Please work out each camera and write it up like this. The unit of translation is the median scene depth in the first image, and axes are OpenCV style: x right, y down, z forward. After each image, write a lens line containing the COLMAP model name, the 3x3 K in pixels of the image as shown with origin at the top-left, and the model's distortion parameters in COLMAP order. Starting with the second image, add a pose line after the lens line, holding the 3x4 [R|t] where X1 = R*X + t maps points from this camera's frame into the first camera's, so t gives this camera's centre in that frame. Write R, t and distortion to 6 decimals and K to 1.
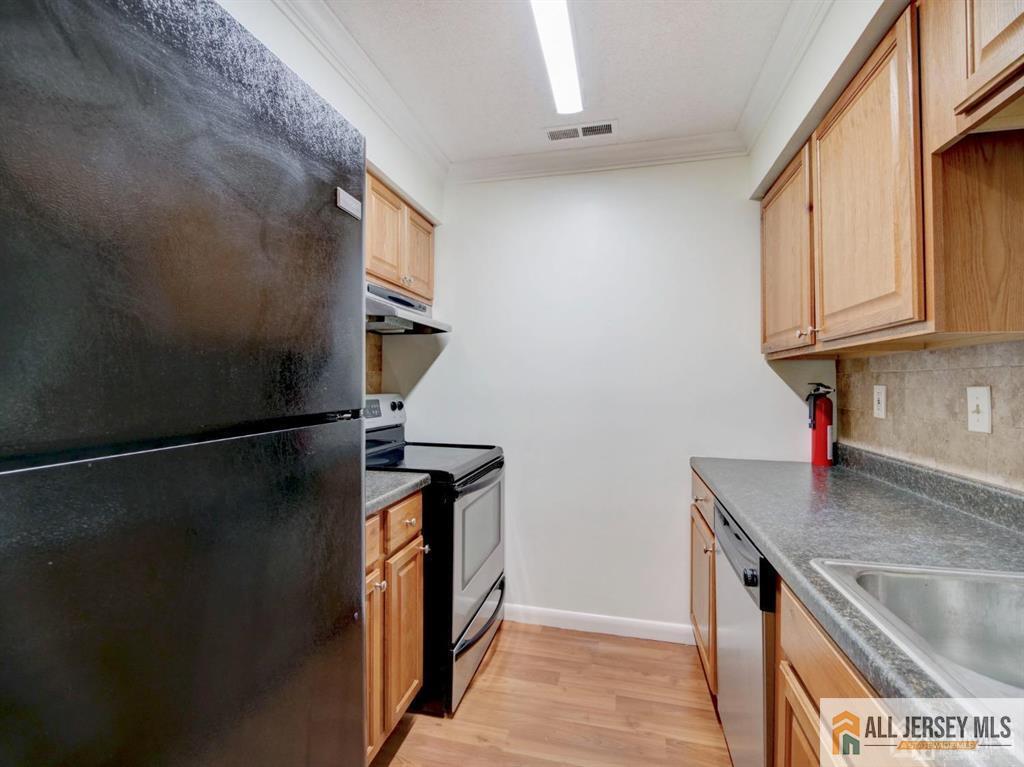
lens RADIAL K [[498.0, 0, 508.5], [0, 498.0, 379.7], [0, 0, 1]] dist [-0.015619, -0.001289]
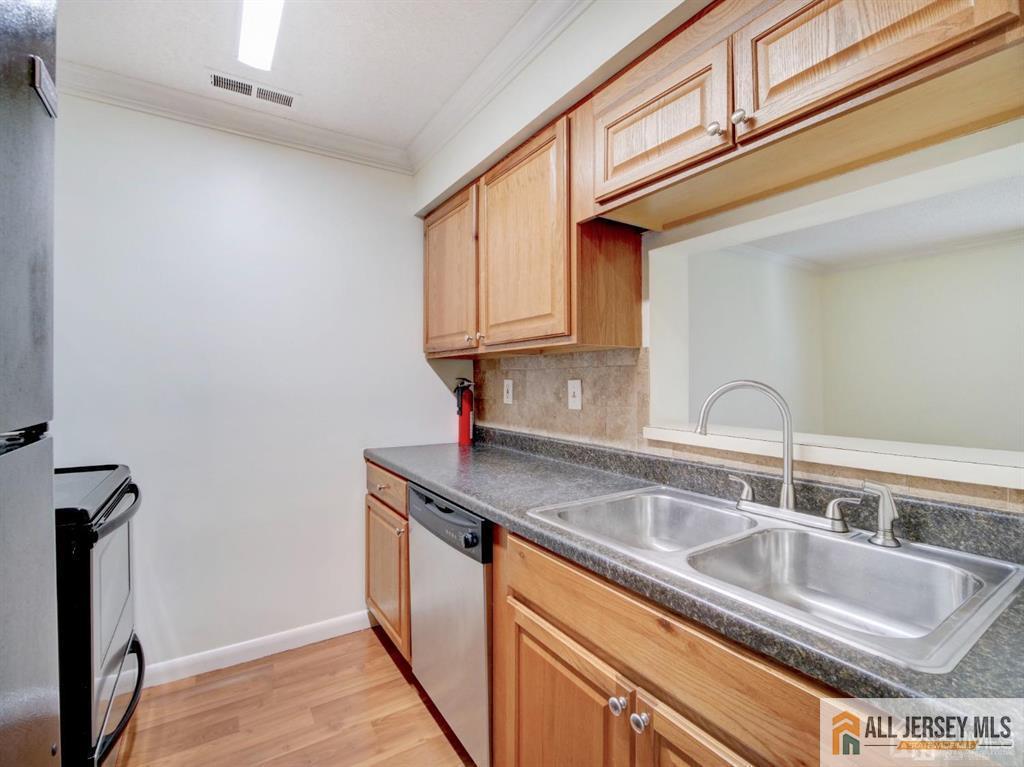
lens RADIAL K [[498.0, 0, 508.5], [0, 498.0, 379.7], [0, 0, 1]] dist [-0.015619, -0.001289]
pose [[0.653640, -0.006160, 0.756781, -0.283325], [-0.001320, 0.999956, 0.009279, -0.000413], [-0.756805, -0.007065, 0.653603, 0.114887]]
